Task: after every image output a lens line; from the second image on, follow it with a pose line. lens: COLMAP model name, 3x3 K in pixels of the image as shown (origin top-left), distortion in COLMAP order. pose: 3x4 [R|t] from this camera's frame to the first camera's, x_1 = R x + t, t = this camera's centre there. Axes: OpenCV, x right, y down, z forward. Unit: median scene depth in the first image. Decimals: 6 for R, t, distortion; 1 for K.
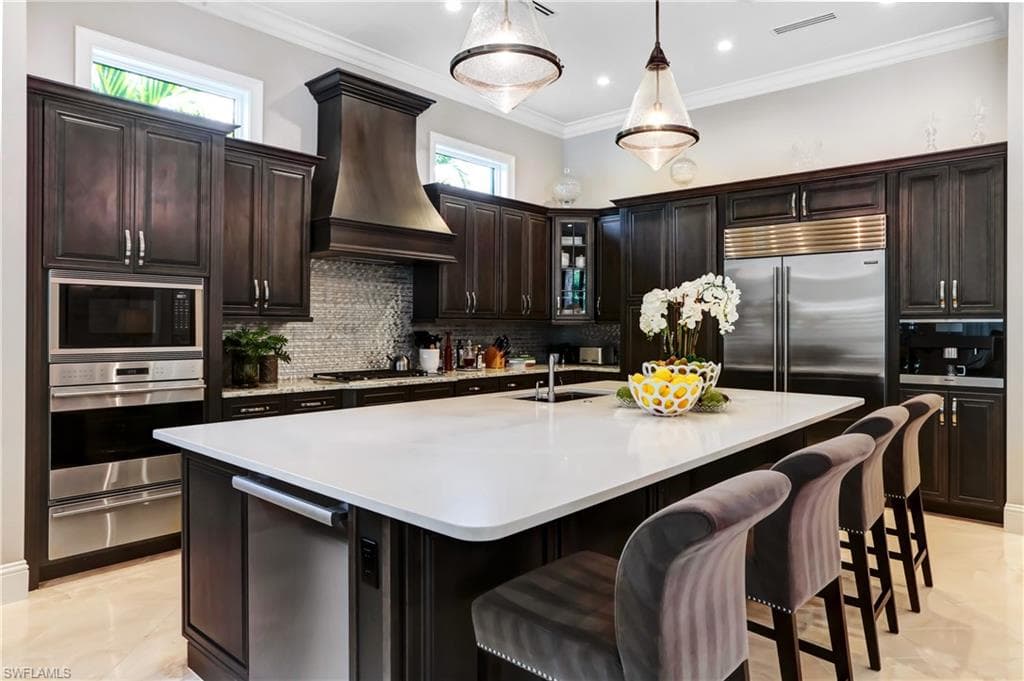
lens RADIAL K [[655.9, 0, 508.1], [0, 655.9, 318.5], [0, 0, 1]] dist [-0.005748, -0.001662]
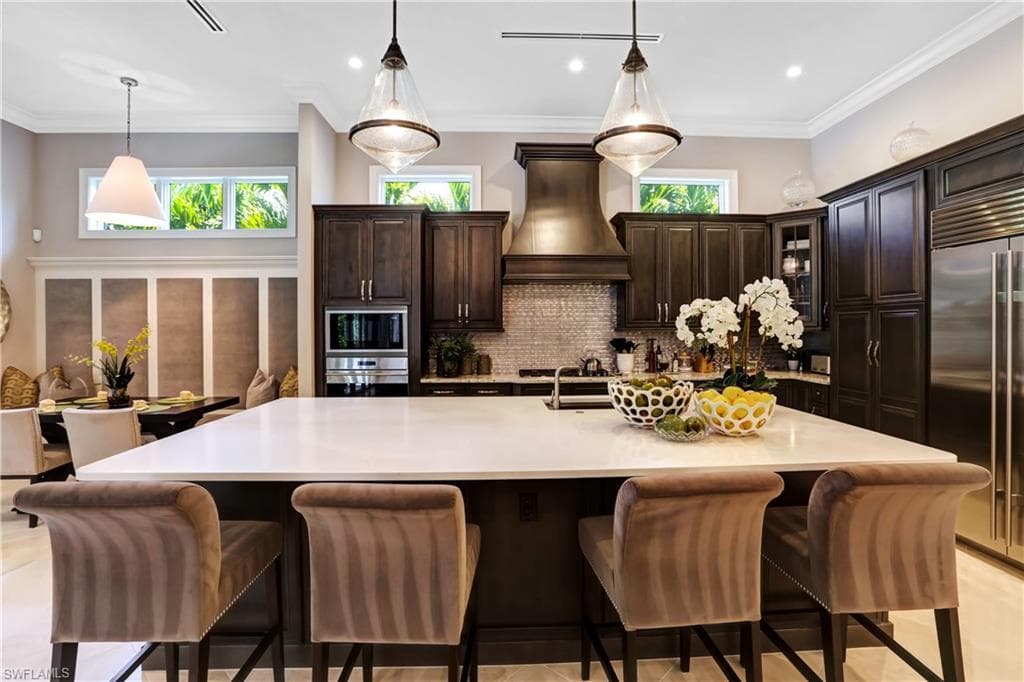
lens RADIAL K [[497.1, 0, 507.6], [0, 497.1, 327.3], [0, 0, 1]] dist [-0.043756, -0.000132]
pose [[0.695898, -0.005730, -0.718118, 0.511683], [0.015633, 0.999852, 0.007171, -0.013764], [0.717971, -0.016217, 0.695884, 0.312265]]
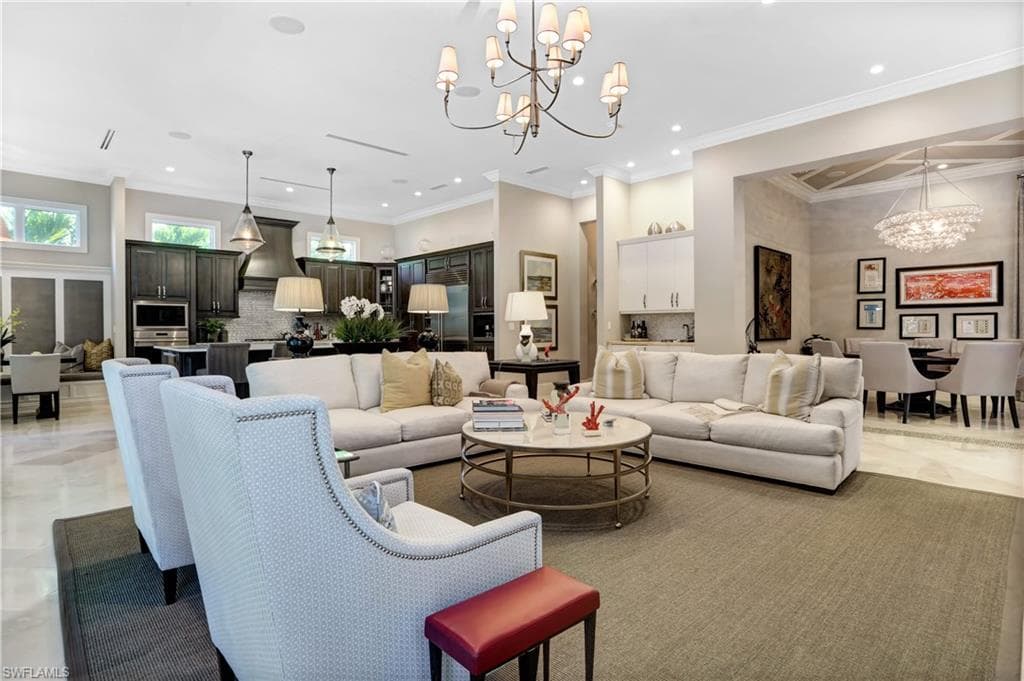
lens RADIAL K [[557.6, 0, 502.7], [0, 557.6, 333.1], [0, 0, 1]] dist [-0.022804, 0.000631]
pose [[0.994671, -0.010947, -0.102516, 1.023961], [0.012735, 0.999778, 0.016806, 0.045305], [0.102309, -0.018022, 0.994589, -1.117359]]
